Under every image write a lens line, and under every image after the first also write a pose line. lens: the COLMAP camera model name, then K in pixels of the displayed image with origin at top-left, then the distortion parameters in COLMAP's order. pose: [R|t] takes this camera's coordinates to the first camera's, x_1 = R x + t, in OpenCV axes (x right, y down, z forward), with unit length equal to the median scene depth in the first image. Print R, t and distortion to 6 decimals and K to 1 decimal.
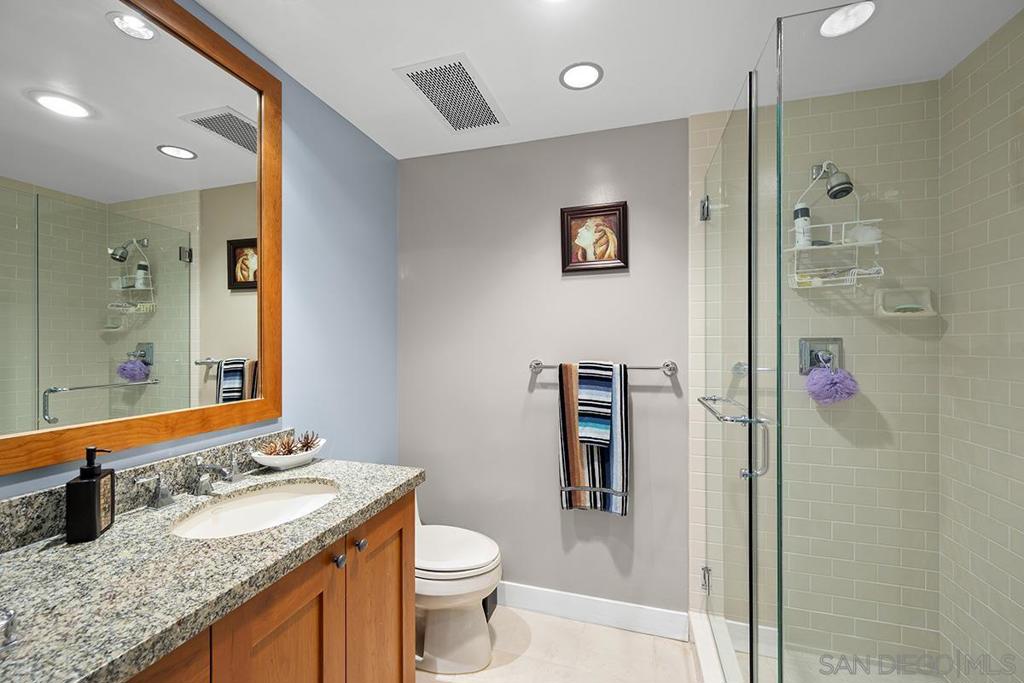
lens RADIAL K [[404.5, 0, 511.2], [0, 404.5, 342.7], [0, 0, 1]] dist [-0.002517, -0.000357]
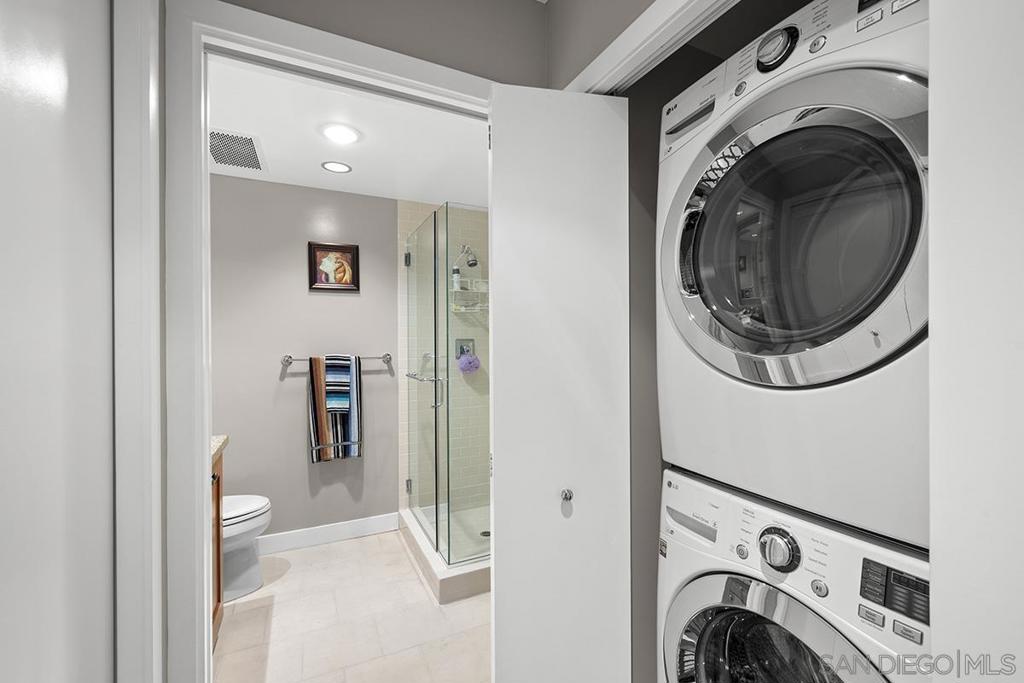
lens RADIAL K [[431.5, 0, 512.0], [0, 431.5, 344.6], [0, 0, 1]] dist [0.000155, -0.000247]
pose [[0.734376, -0.005325, 0.678722, -0.378944], [0.002308, 0.999983, 0.005348, 0.004072], [-0.678739, -0.002361, 0.734376, -0.542897]]
